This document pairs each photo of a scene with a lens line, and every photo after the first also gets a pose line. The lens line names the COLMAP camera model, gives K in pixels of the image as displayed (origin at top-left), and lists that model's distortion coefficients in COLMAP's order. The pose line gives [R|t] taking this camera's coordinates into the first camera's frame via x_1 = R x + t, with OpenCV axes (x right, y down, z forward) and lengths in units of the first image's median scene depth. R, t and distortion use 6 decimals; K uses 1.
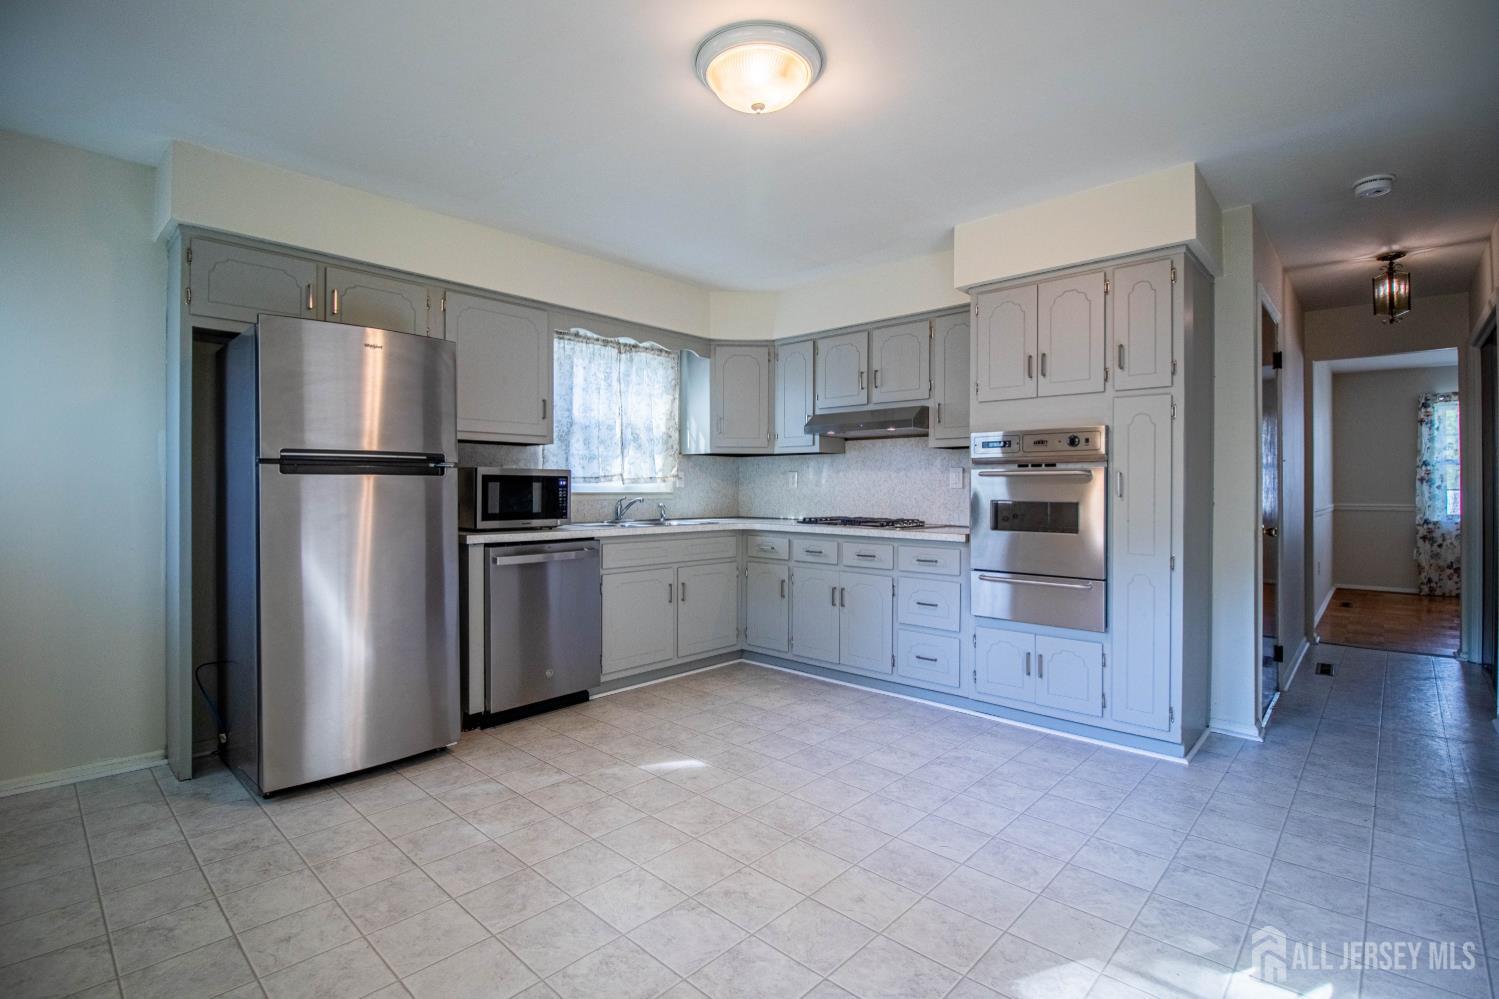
lens RADIAL K [[695.0, 0, 742.2], [0, 695.0, 487.8], [0, 0, 1]] dist [-0.015137, -0.000524]
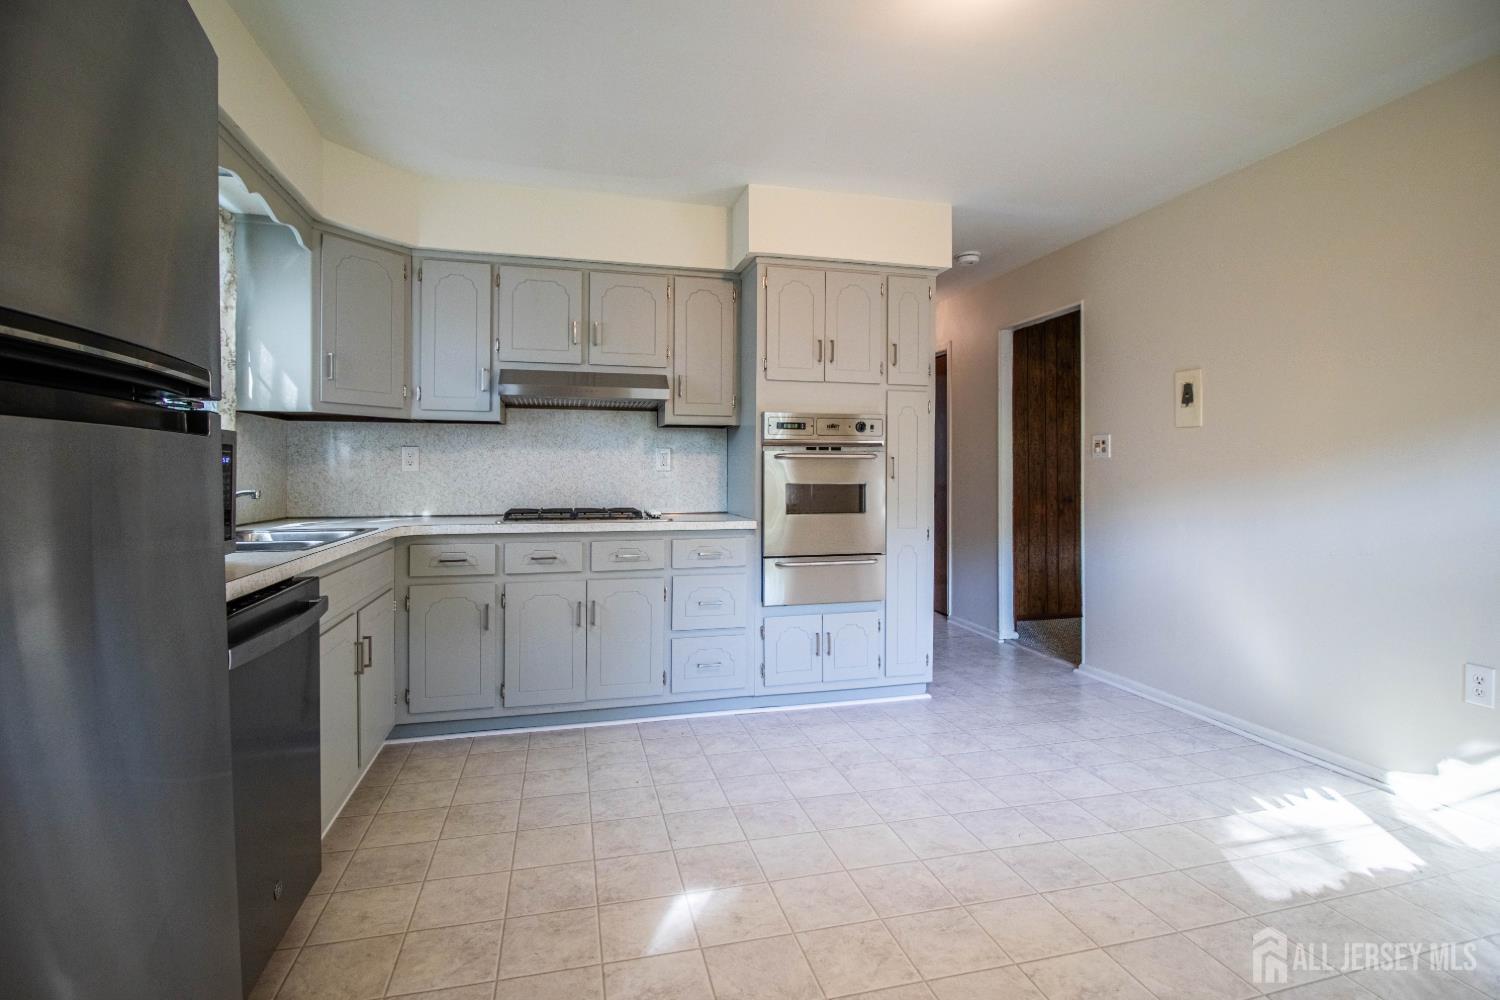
lens RADIAL K [[713.7, 0, 746.7], [0, 713.7, 469.8], [0, 0, 1]] dist [-0.001842, -0.000347]
pose [[0.538180, -0.000290, 0.842830, -0.511904], [0.000013, 1.000000, 0.000335, -0.001367], [-0.842830, -0.000169, 0.538180, 0.516595]]
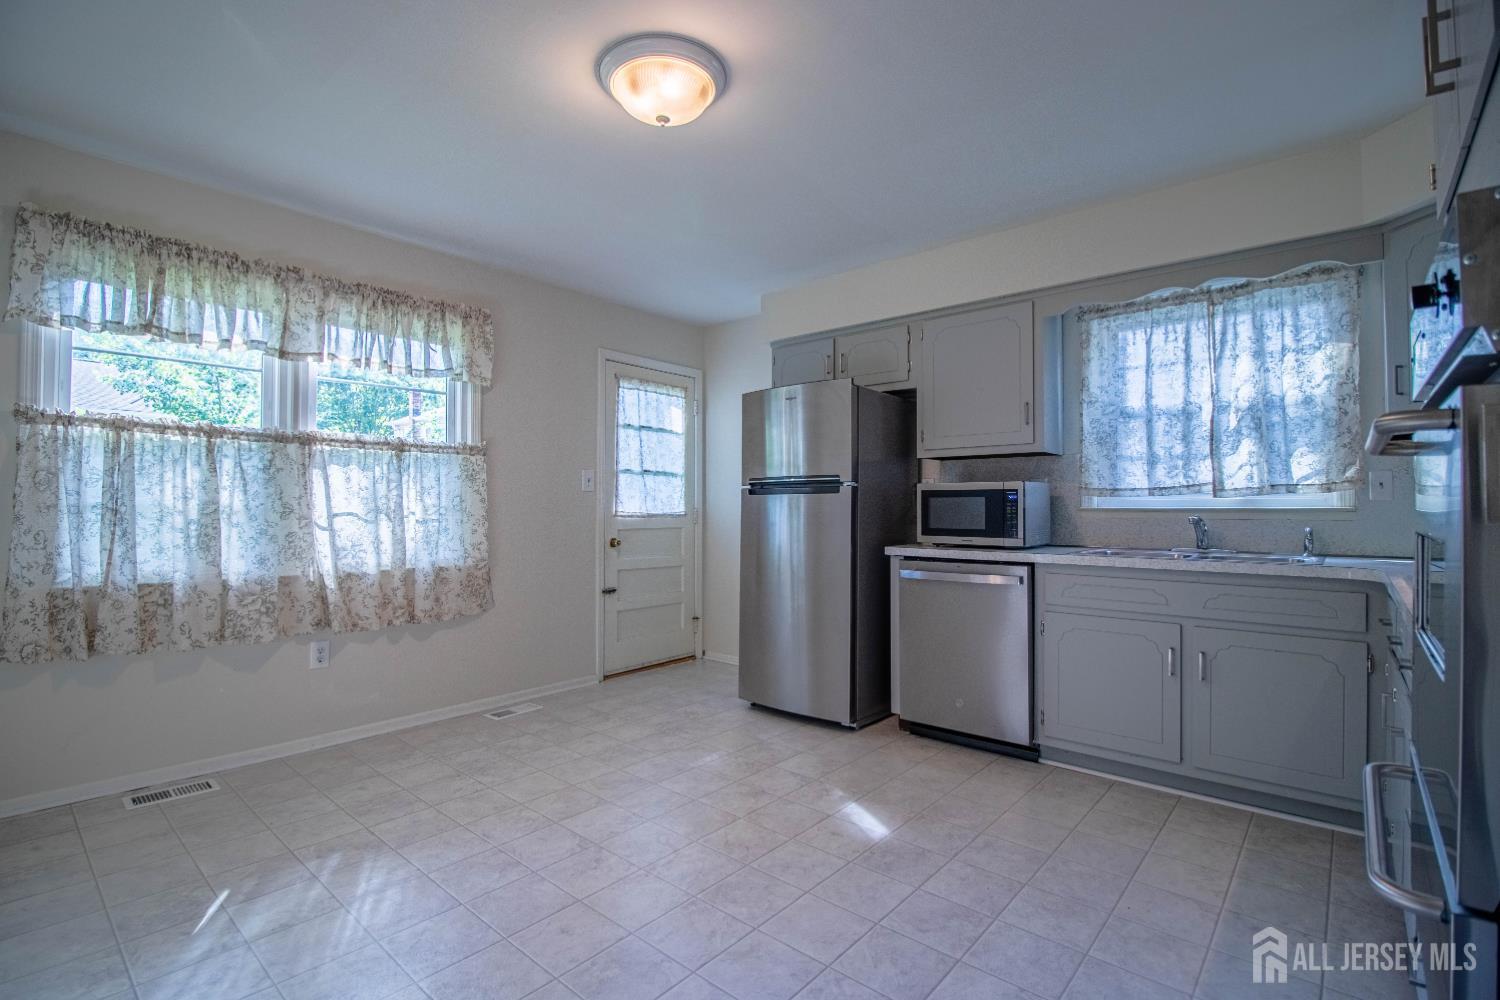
lens RADIAL K [[696.1, 0, 750.0], [0, 696.1, 500.0], [0, 0, 1]] dist [-0.014423, -0.000169]
pose [[0.037480, -0.015242, -0.999181, 0.653697], [-0.000623, 0.999883, -0.015276, 0.011355], [0.999297, 0.001195, 0.037466, 0.702317]]
